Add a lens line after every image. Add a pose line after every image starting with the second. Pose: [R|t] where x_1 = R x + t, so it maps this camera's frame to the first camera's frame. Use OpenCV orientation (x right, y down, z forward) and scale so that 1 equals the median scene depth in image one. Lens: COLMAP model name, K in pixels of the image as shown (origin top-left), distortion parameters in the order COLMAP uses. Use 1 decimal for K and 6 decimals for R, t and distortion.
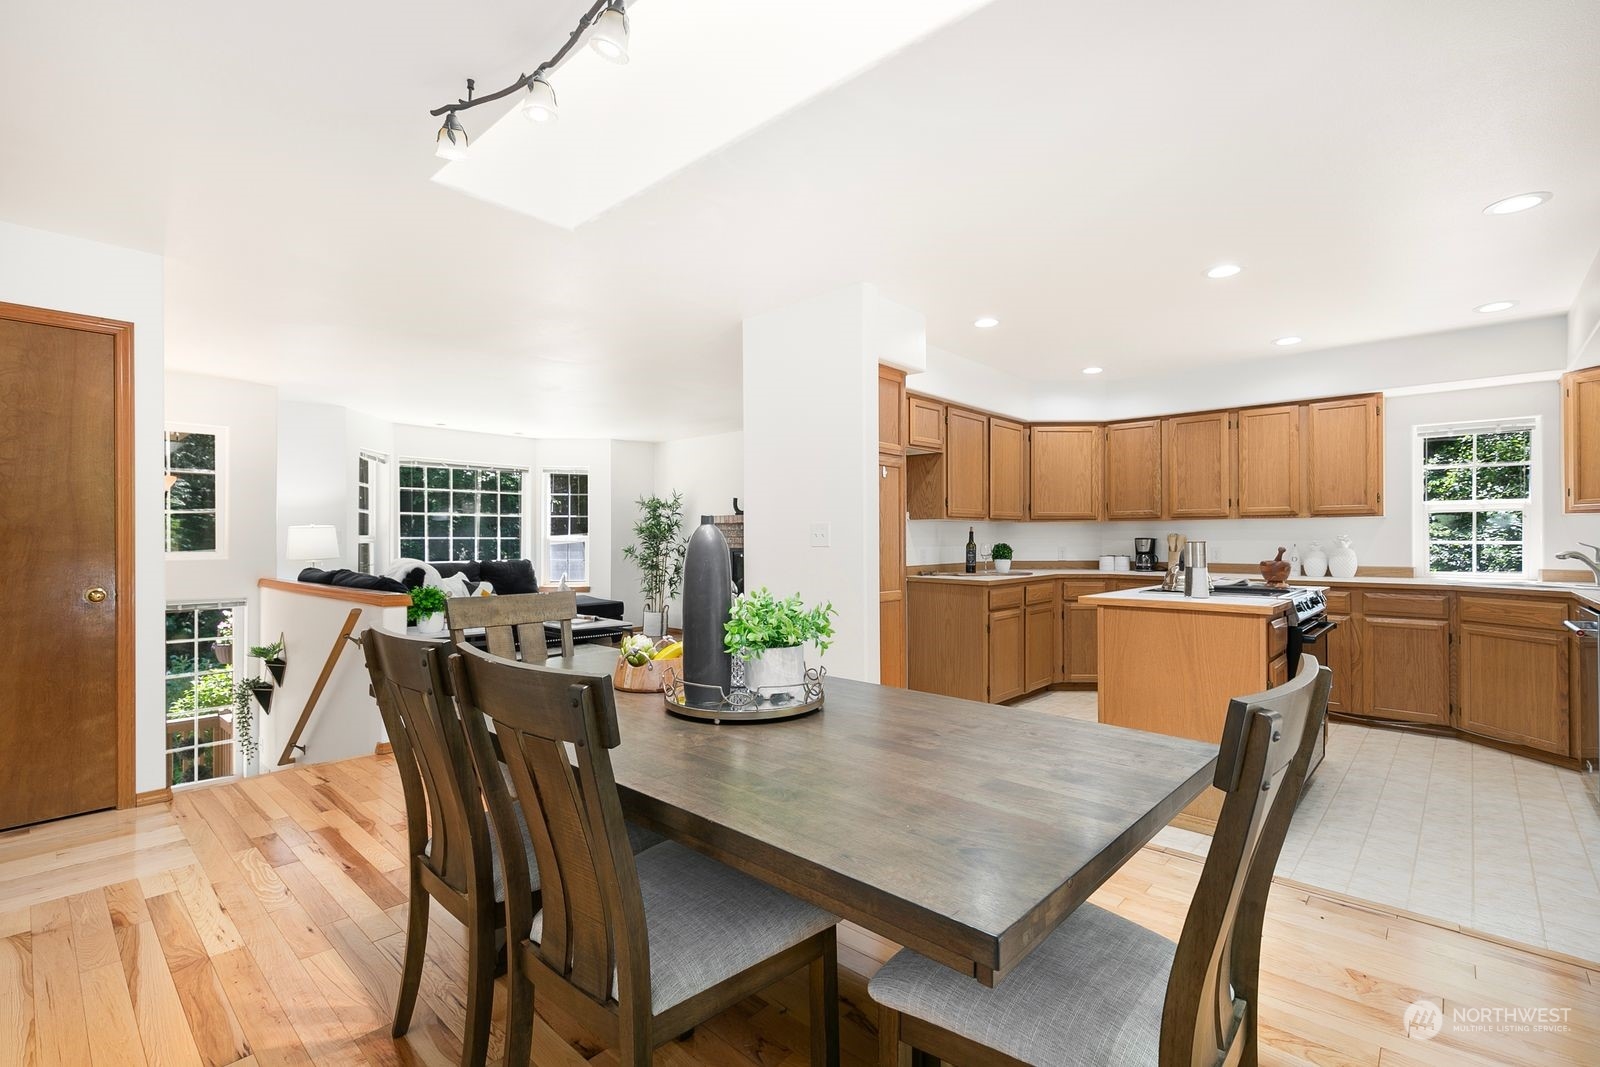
lens RADIAL K [[723.5, 0, 805.7], [0, 723.5, 532.3], [0, 0, 1]] dist [0.001409, 0.000882]
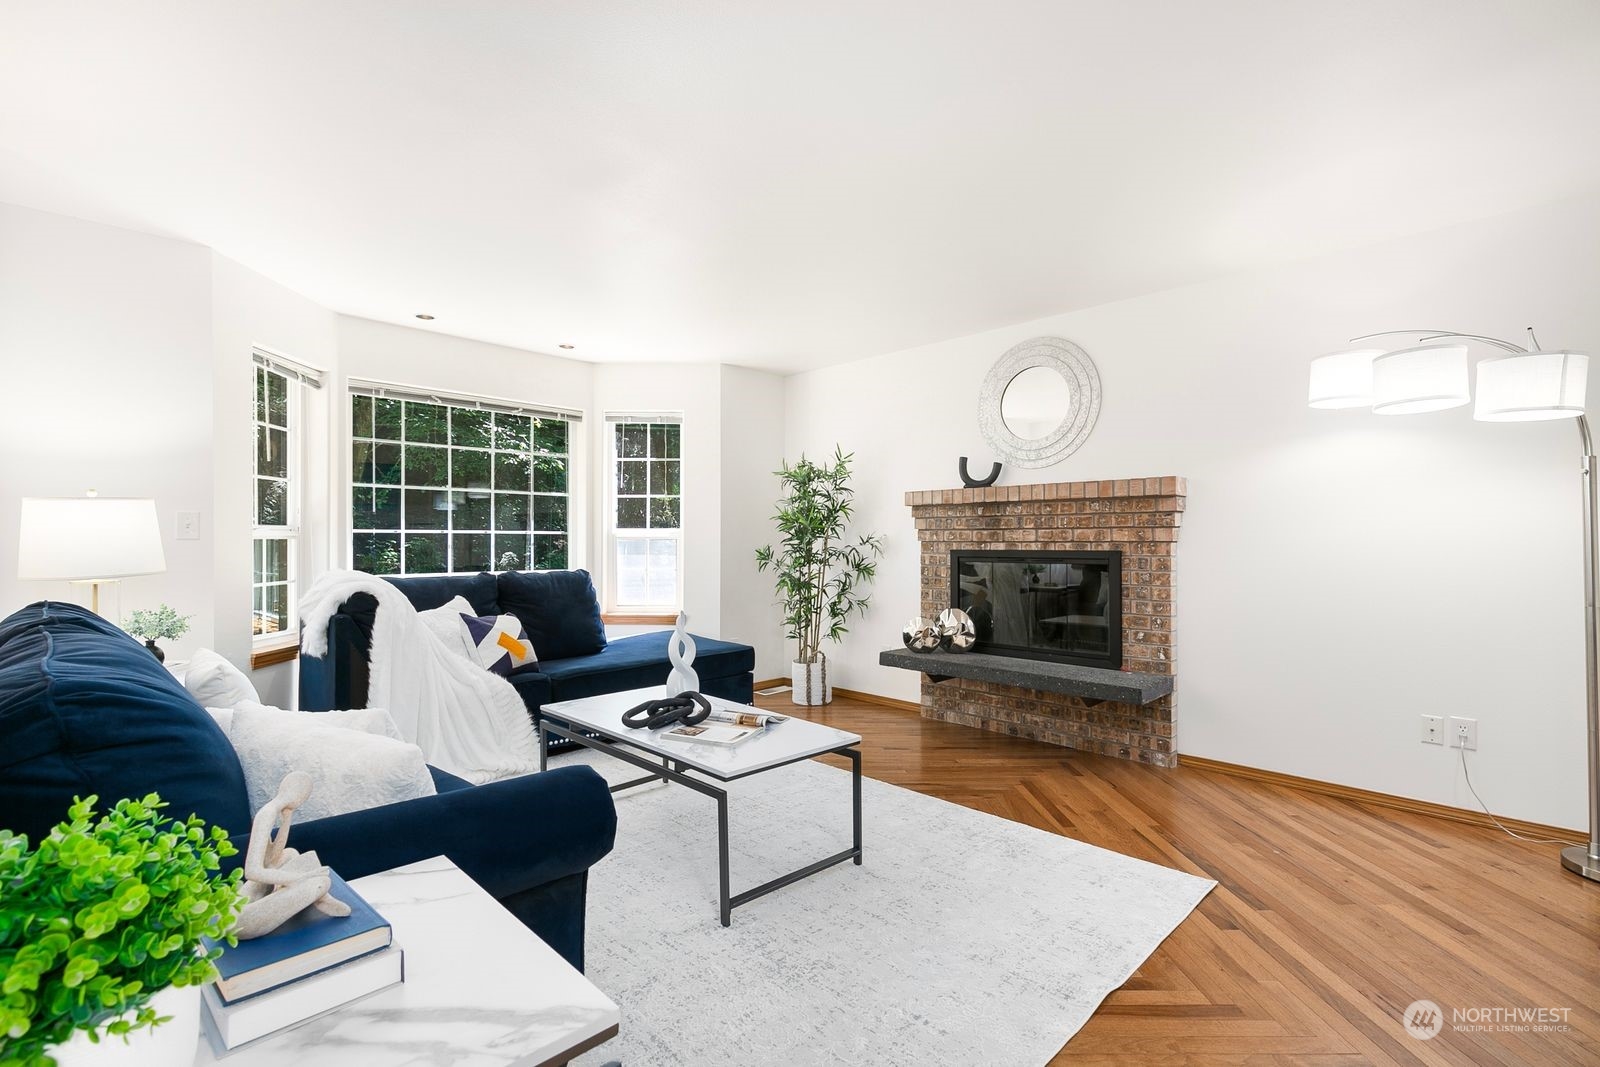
lens RADIAL K [[723.5, 0, 794.4], [0, 723.5, 544.7], [0, 0, 1]] dist [0.001409, 0.000882]
pose [[0.998760, 0.001868, -0.049751, -0.296923], [-0.001115, 0.999884, 0.015160, 0.014055], [0.049774, -0.015086, 0.998647, 0.692891]]
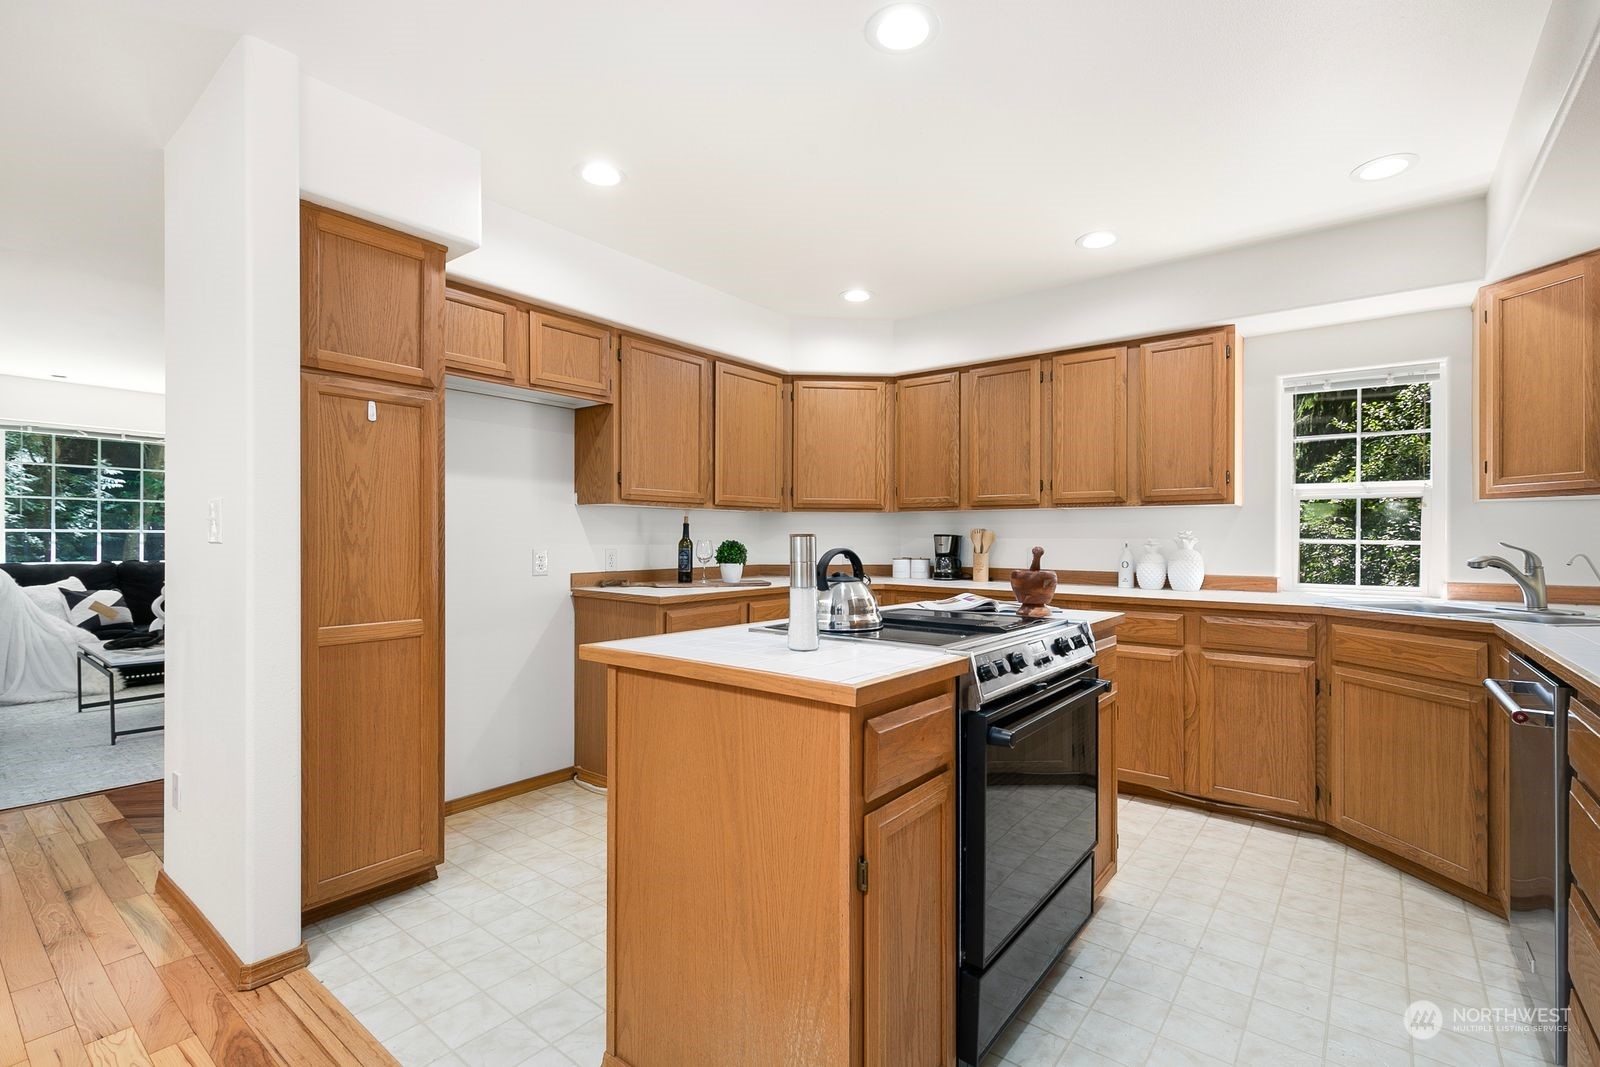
lens RADIAL K [[723.5, 0, 810.1], [0, 723.5, 533.2], [0, 0, 1]] dist [0.001409, 0.000882]
pose [[0.997141, 0.006591, 0.075279, 0.295622], [-0.006760, 0.999975, 0.001990, 0.006156], [-0.075264, -0.002493, 0.997161, 0.294947]]
